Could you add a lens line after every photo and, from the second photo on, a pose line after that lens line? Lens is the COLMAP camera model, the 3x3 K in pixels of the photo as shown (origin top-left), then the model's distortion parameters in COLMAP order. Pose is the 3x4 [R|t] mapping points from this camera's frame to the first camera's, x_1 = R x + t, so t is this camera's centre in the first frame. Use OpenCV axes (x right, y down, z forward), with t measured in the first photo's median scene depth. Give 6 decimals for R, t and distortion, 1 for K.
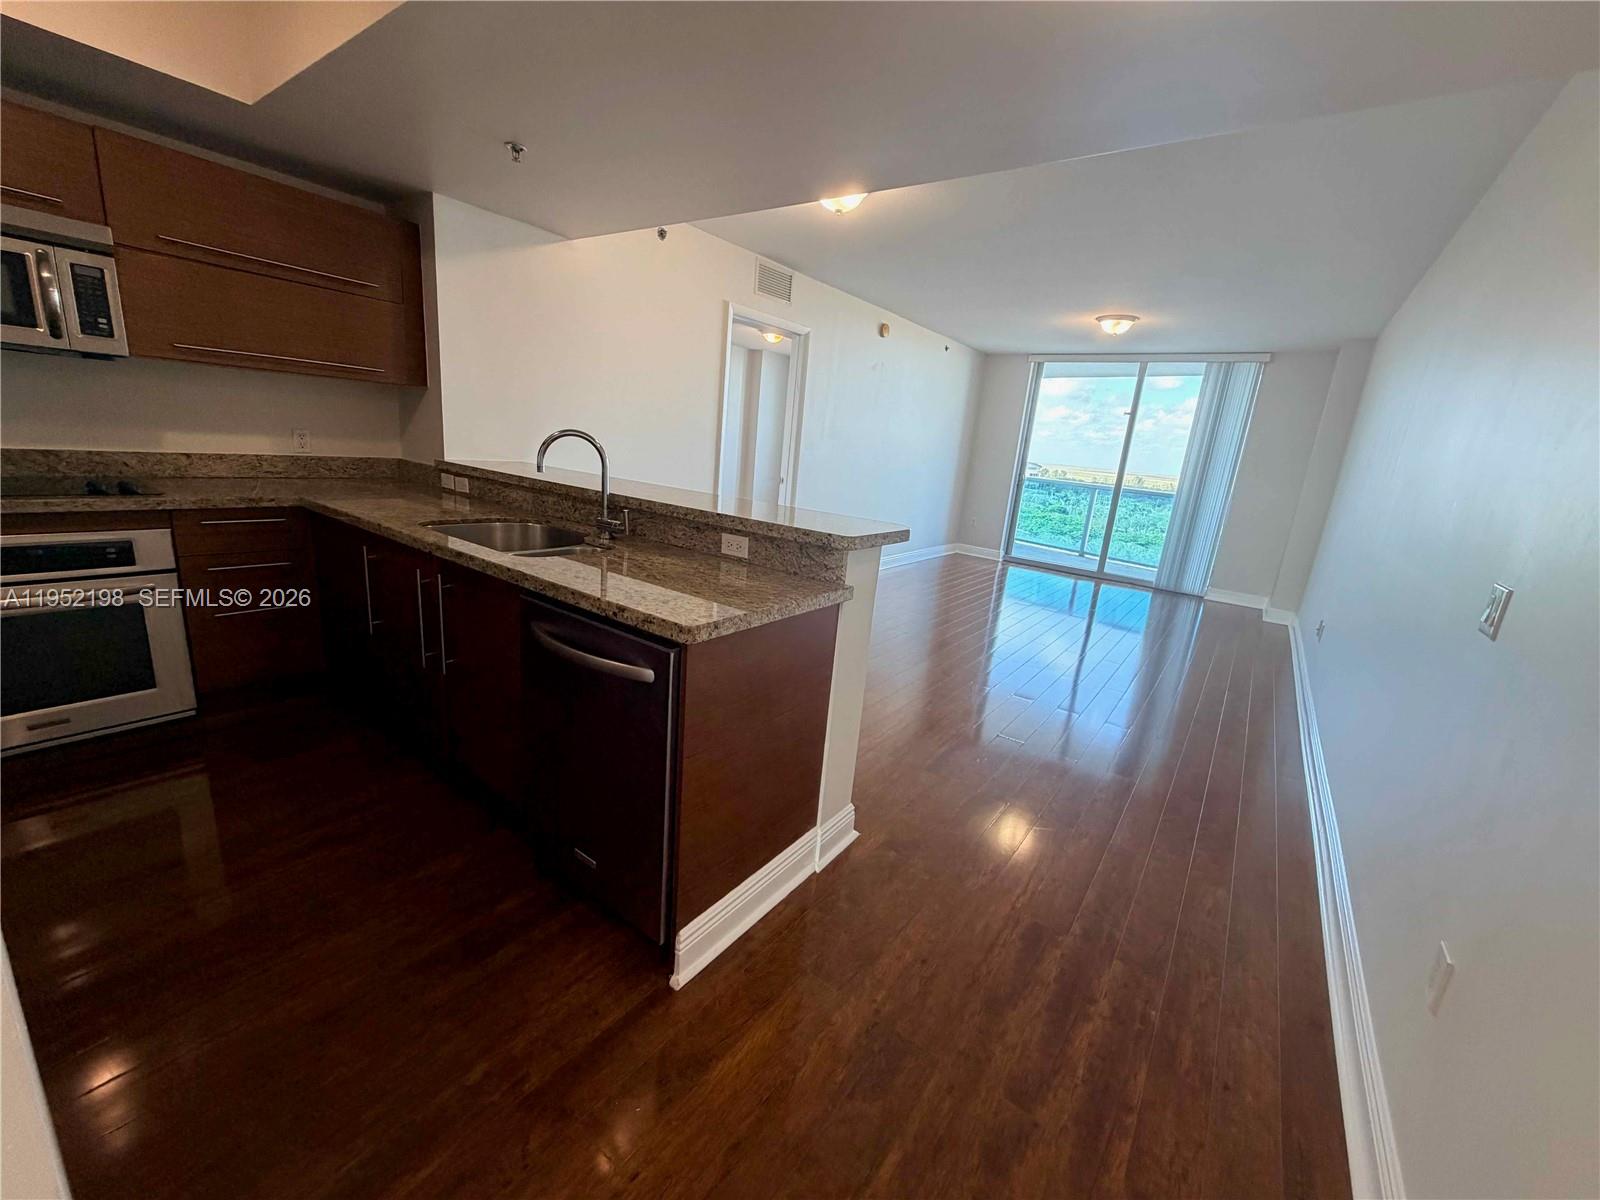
lens RADIAL K [[637.8, 0, 796.3], [0, 637.8, 589.6], [0, 0, 1]] dist [-0.001999, 0.000483]
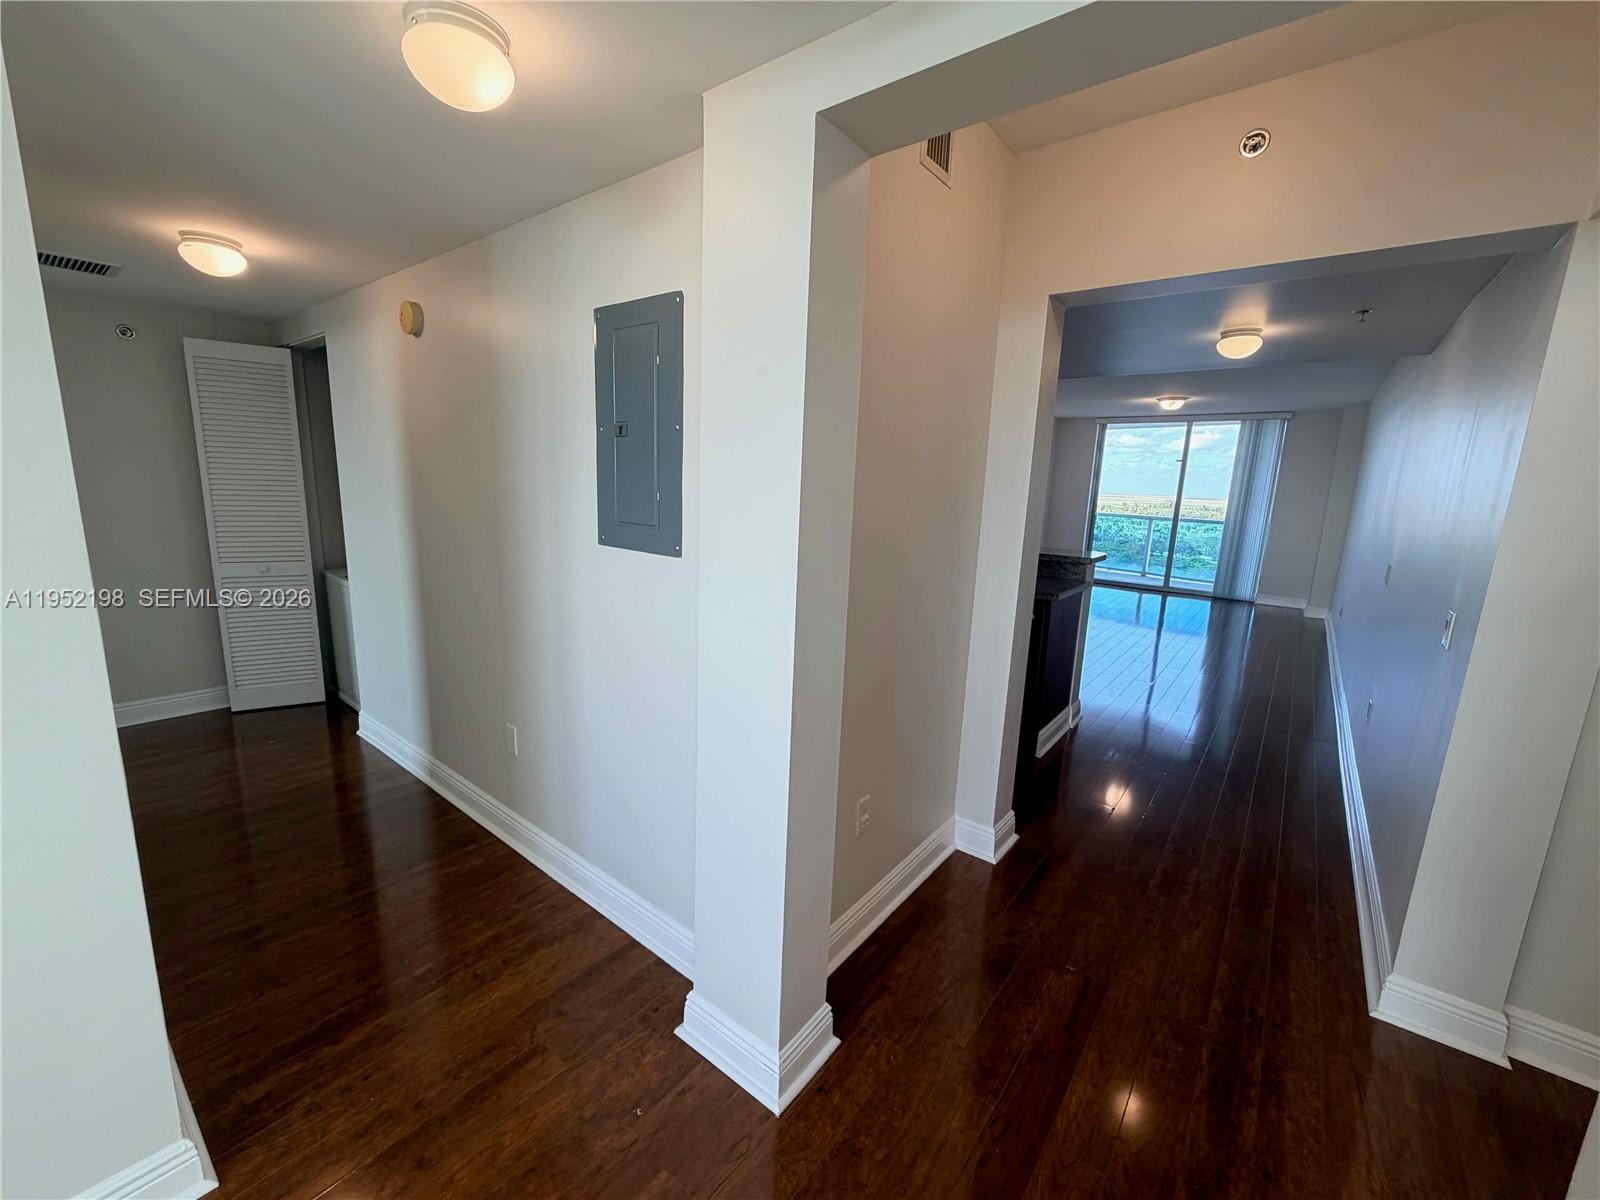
lens RADIAL K [[637.8, 0, 799.6], [0, 637.8, 598.8], [0, 0, 1]] dist [-0.001999, 0.000483]
pose [[0.997713, -0.050591, -0.044835, -0.189613], [0.048233, 0.997471, -0.052201, 0.026847], [0.047362, 0.049919, 0.997630, -0.283249]]
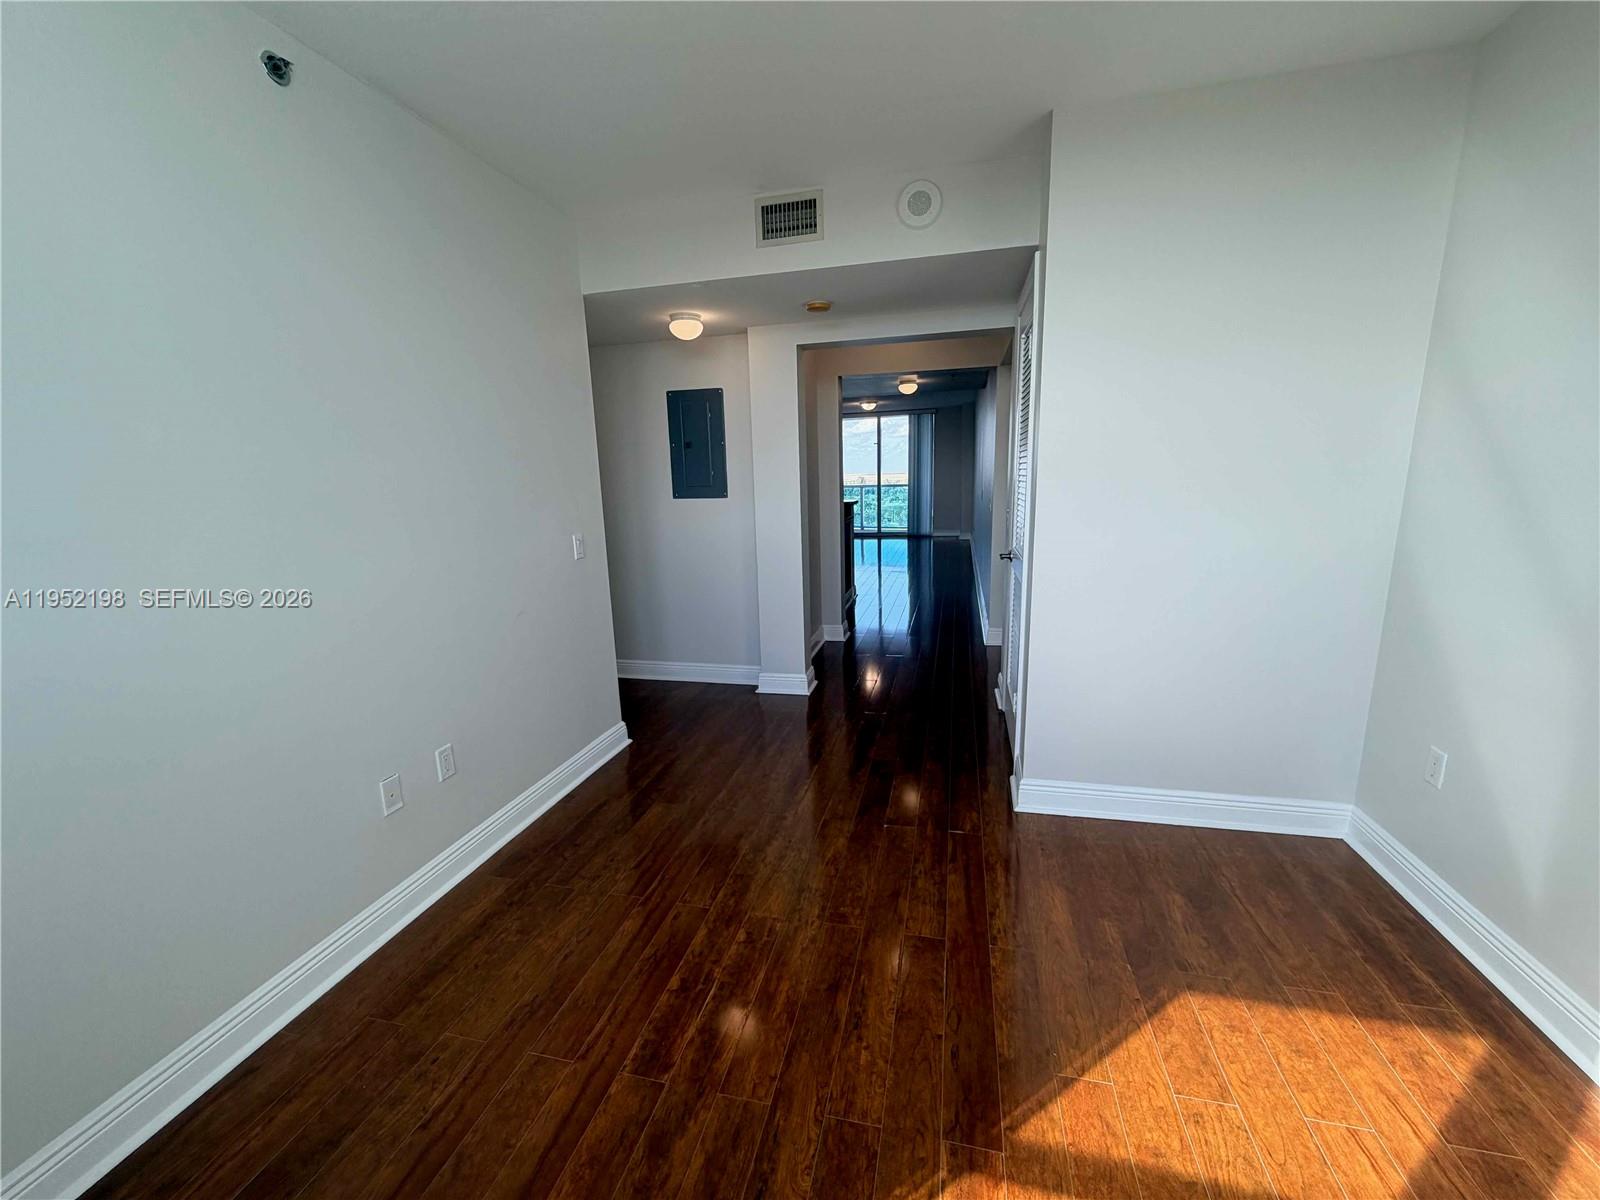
lens RADIAL K [[637.8, 0, 796.8], [0, 637.8, 598.8], [0, 0, 1]] dist [-0.001999, 0.000483]
pose [[0.917297, -0.195166, 0.347097, -0.401987], [0.204479, 0.978820, 0.009980, 0.092127], [-0.341694, 0.061819, 0.937776, -0.595766]]
